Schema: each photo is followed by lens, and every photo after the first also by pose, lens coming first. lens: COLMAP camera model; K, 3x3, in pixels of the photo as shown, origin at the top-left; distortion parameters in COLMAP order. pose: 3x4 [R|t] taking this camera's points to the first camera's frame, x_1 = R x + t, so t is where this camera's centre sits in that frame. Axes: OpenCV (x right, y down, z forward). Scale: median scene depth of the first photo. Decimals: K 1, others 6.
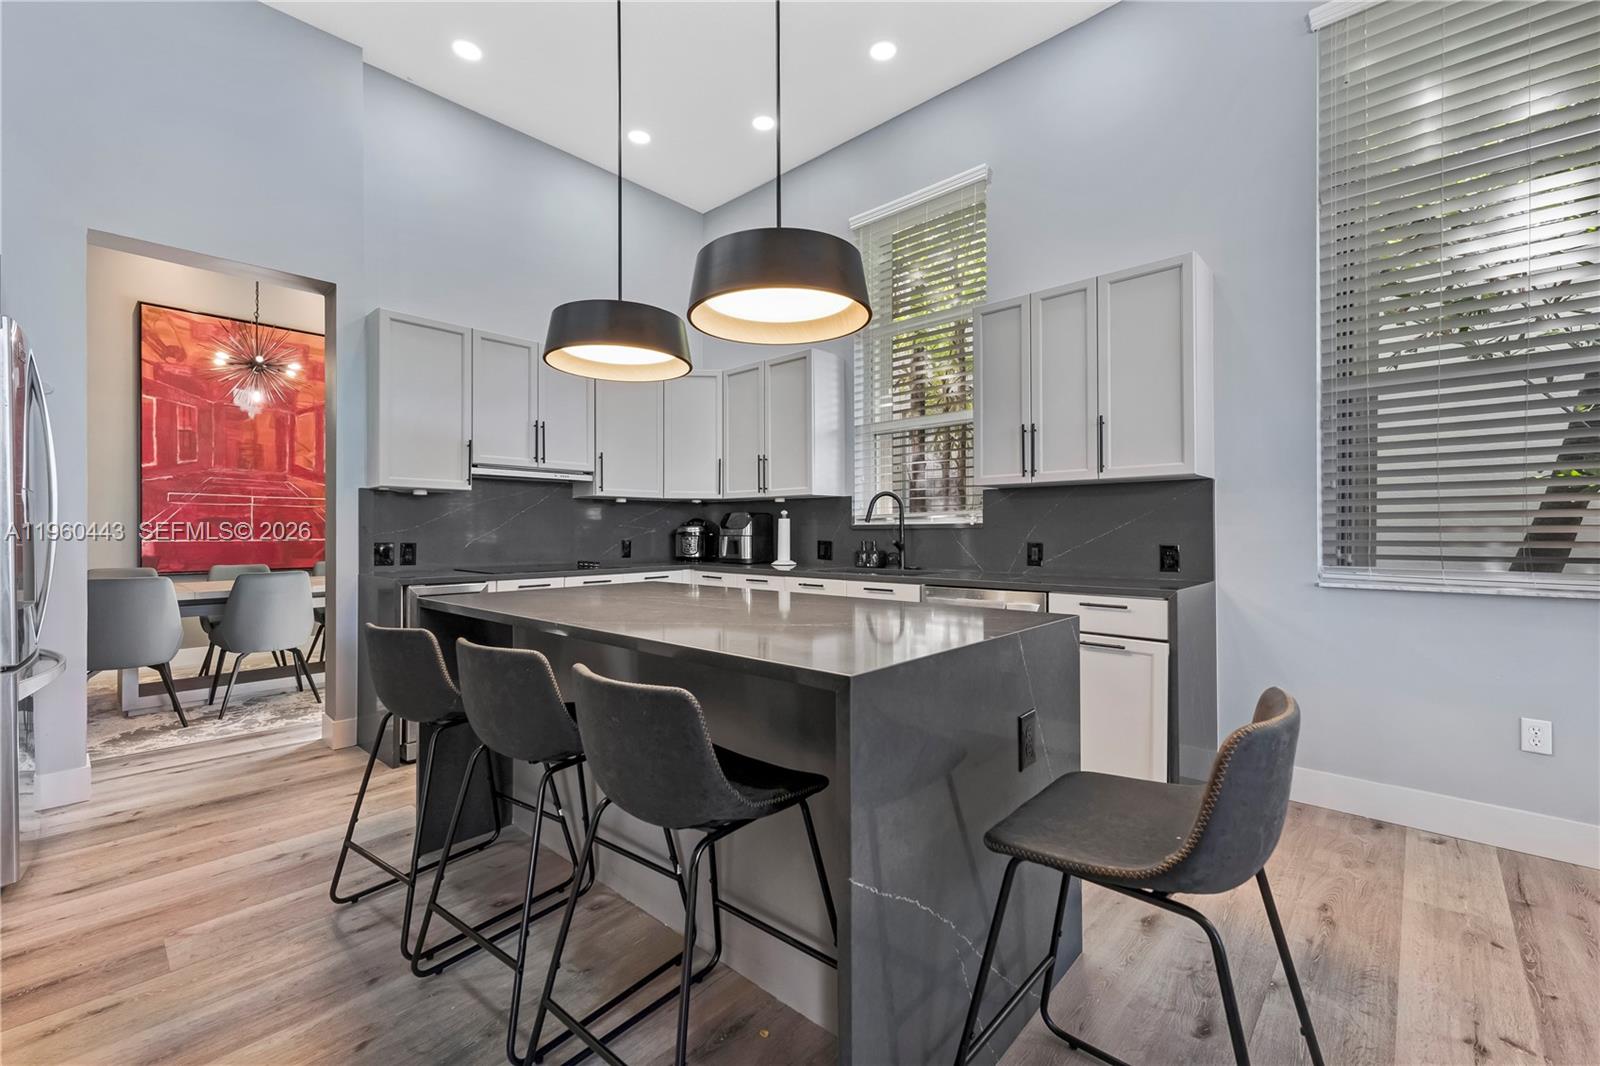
lens RADIAL K [[663.4, 0, 799.1], [0, 663.4, 534.6], [0, 0, 1]] dist [-0.000141, 0.000011]
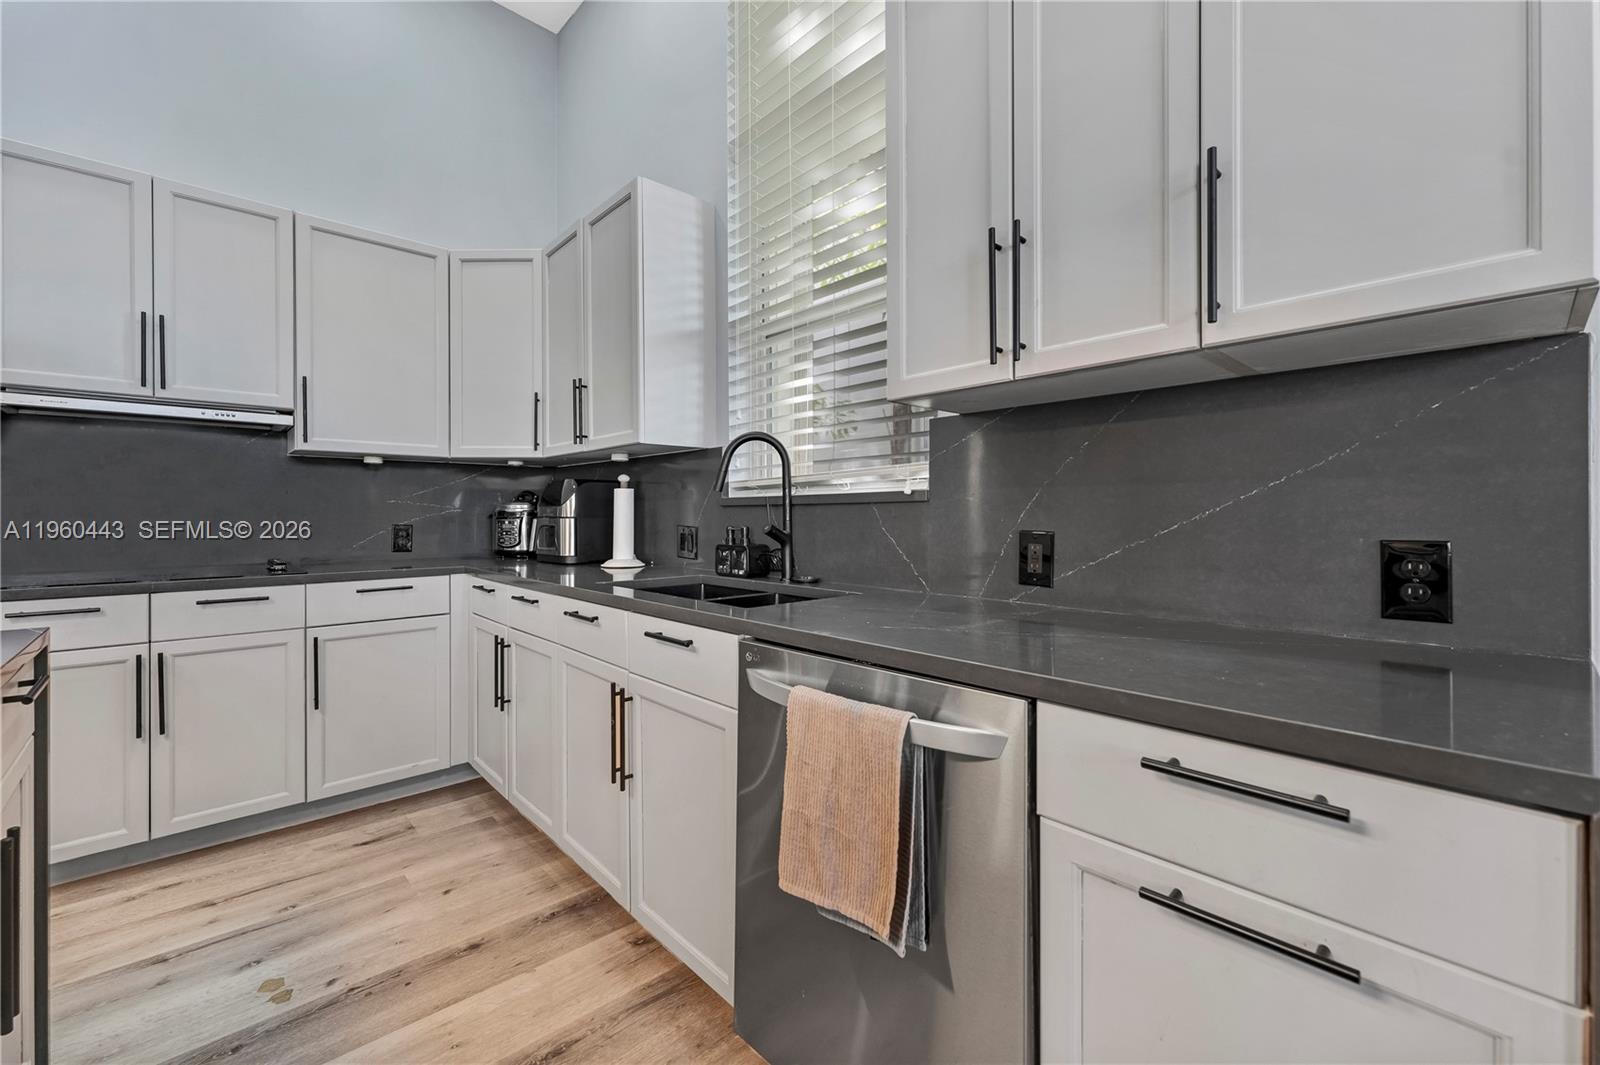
lens RADIAL K [[655.1, 0, 802.5], [0, 655.1, 521.0], [0, 0, 1]] dist [-0.001274, -0.000104]
pose [[0.997286, 0.001077, -0.073618, 0.188069], [-0.000667, 0.999984, 0.005595, 0.001759], [0.073623, -0.005530, 0.997271, 0.448713]]
